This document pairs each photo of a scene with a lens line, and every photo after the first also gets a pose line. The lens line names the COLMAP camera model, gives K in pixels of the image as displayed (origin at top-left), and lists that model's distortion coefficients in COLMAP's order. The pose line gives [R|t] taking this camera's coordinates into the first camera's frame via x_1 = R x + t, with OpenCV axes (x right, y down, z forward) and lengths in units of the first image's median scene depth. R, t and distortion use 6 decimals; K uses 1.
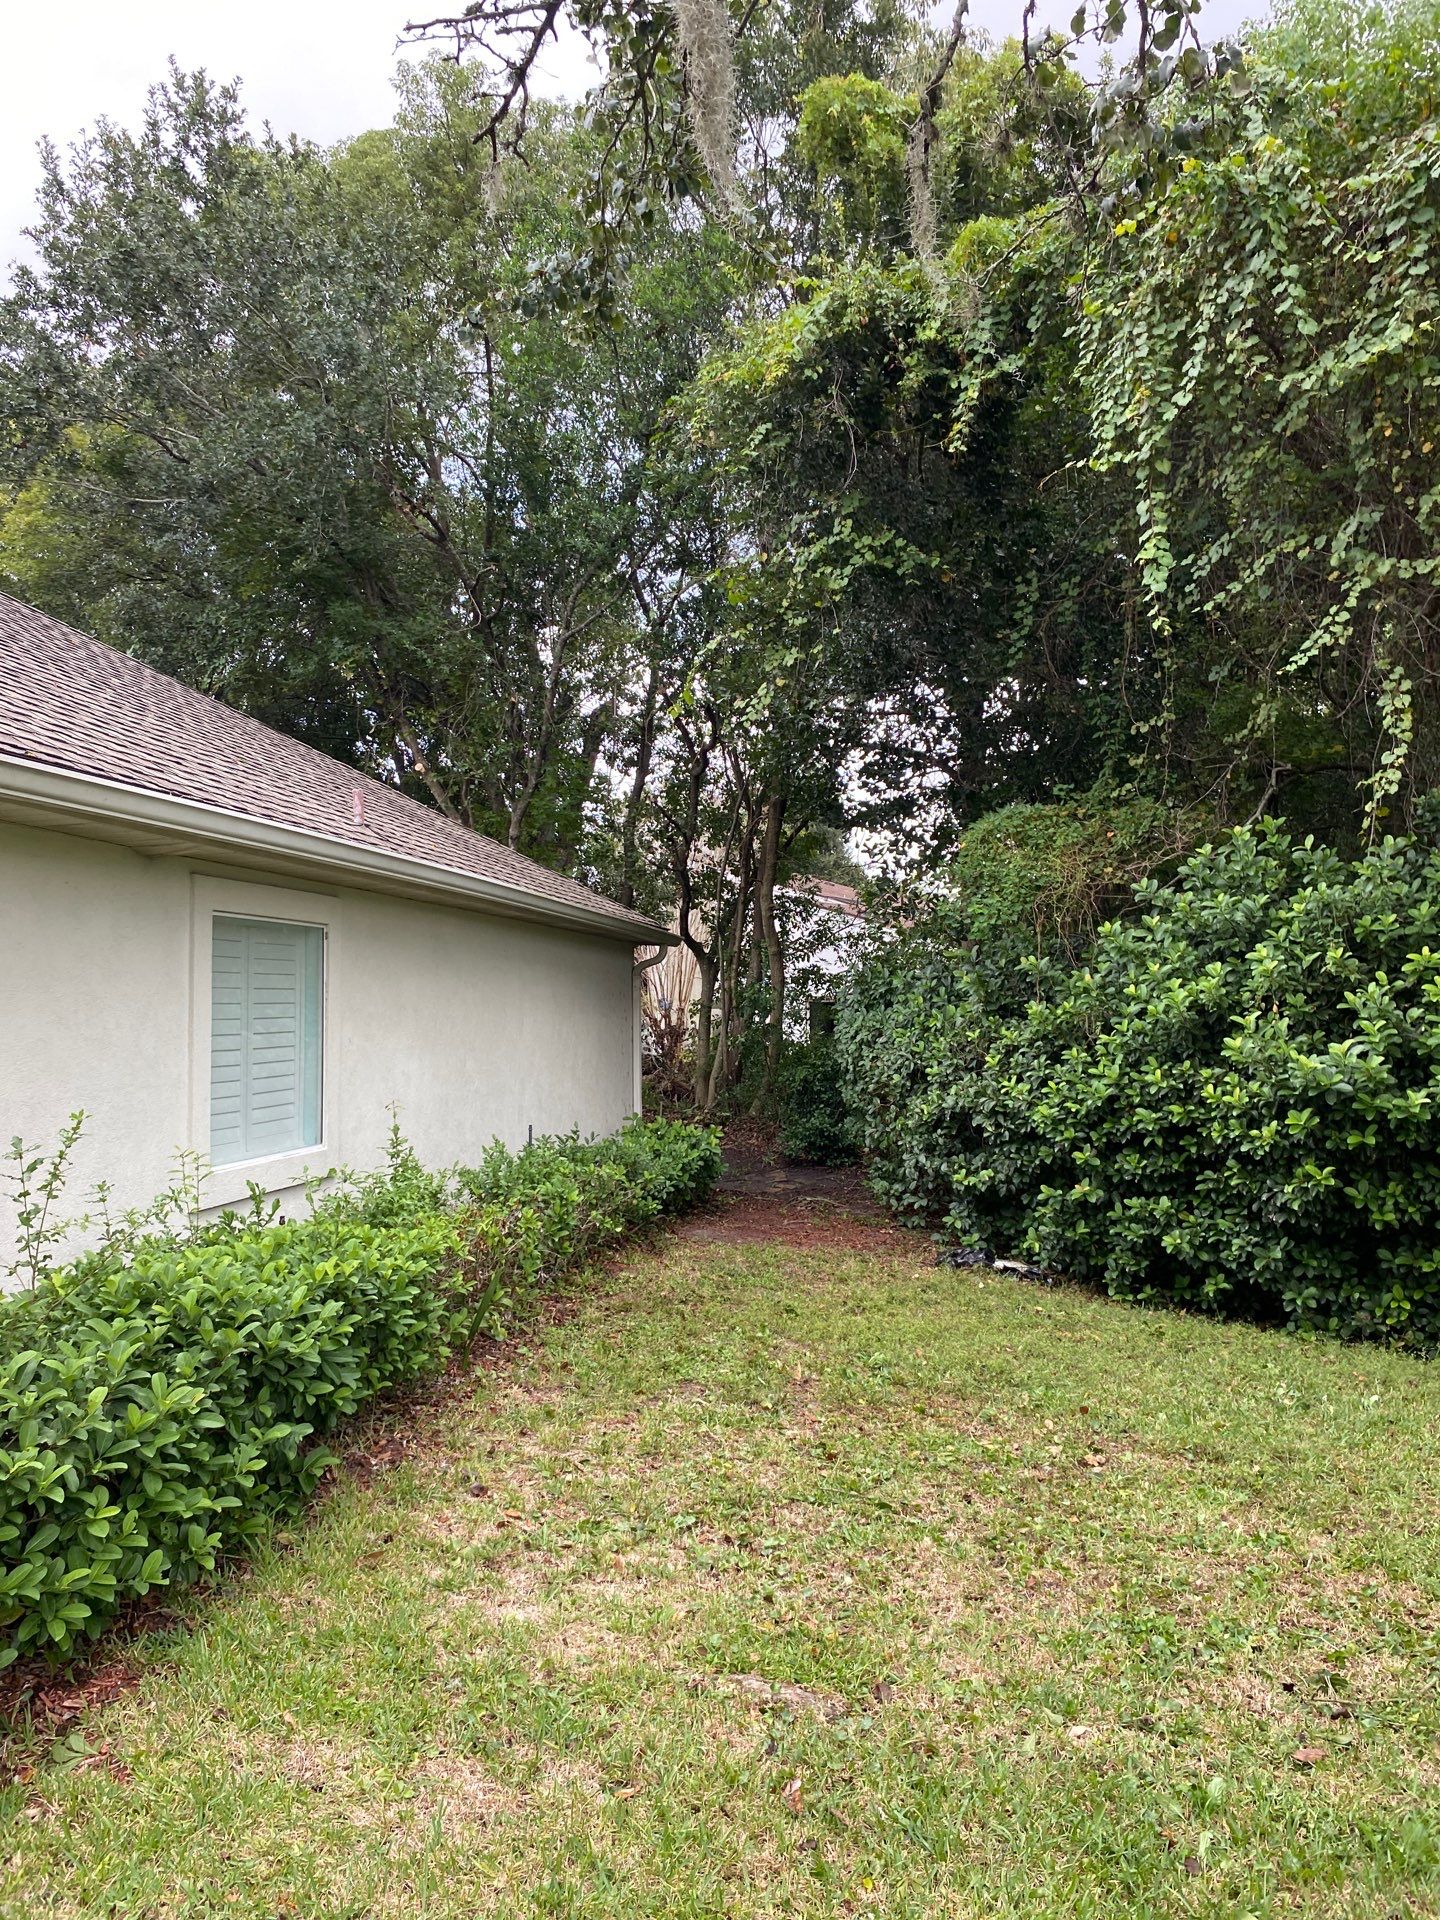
lens RADIAL K [[1425.1, 0, 720.0], [0, 1425.1, 960.0], [0, 0, 1]] dist [0.039172, -0.043049]
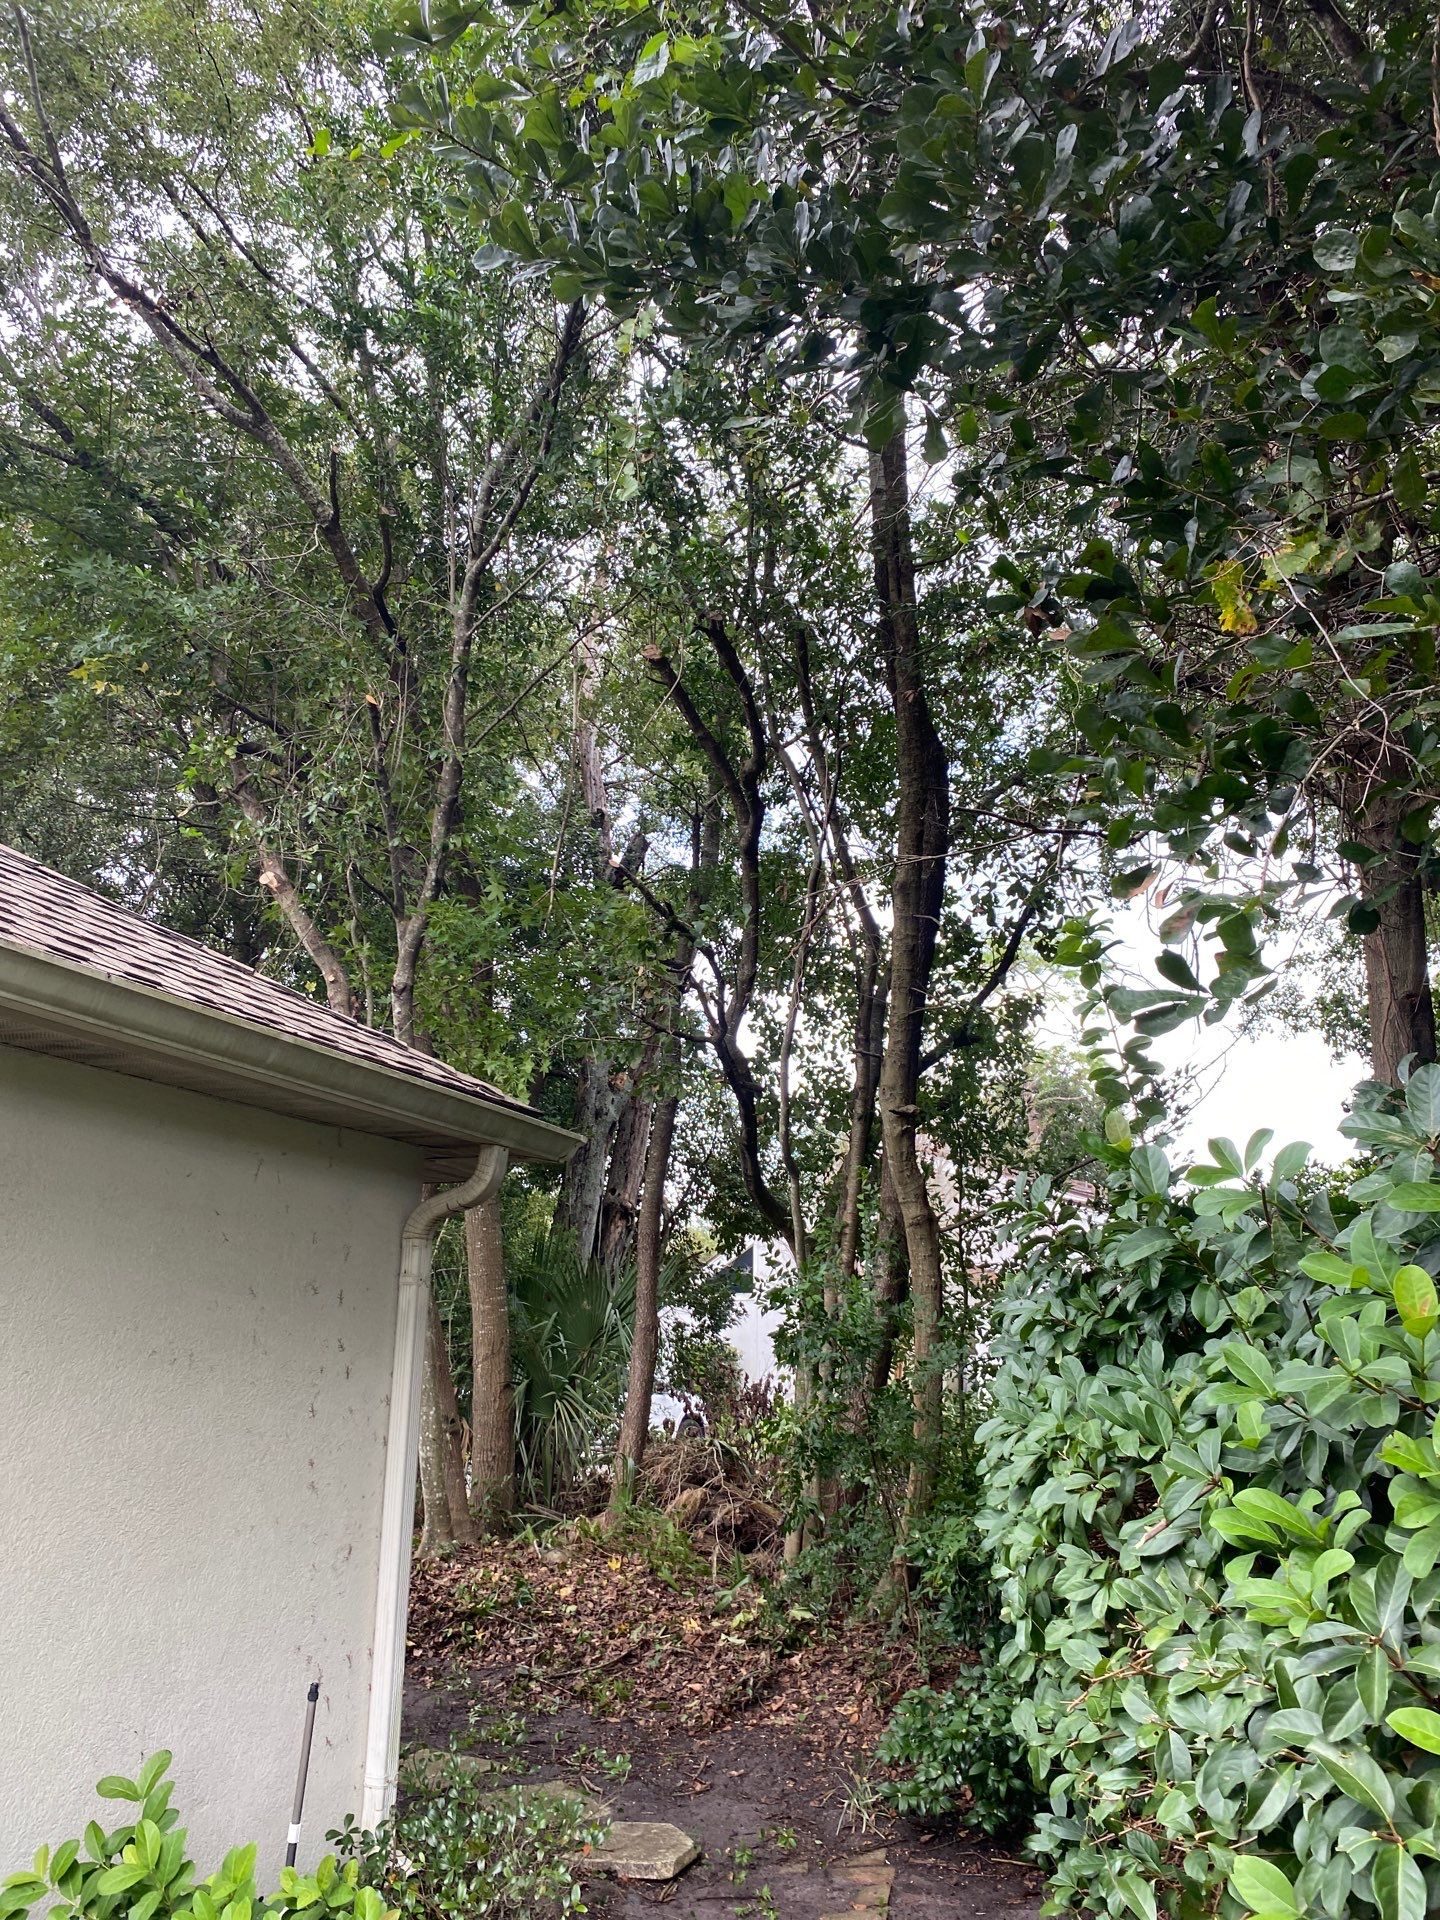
lens RADIAL K [[1425.1, 0, 720.0], [0, 1425.1, 960.0], [0, 0, 1]] dist [0.039172, -0.043049]
pose [[0.977179, -0.022628, -0.211211, 0.179457], [-0.025955, 0.974140, -0.224449, 0.048097], [0.210828, 0.224809, 0.951321, 1.425240]]
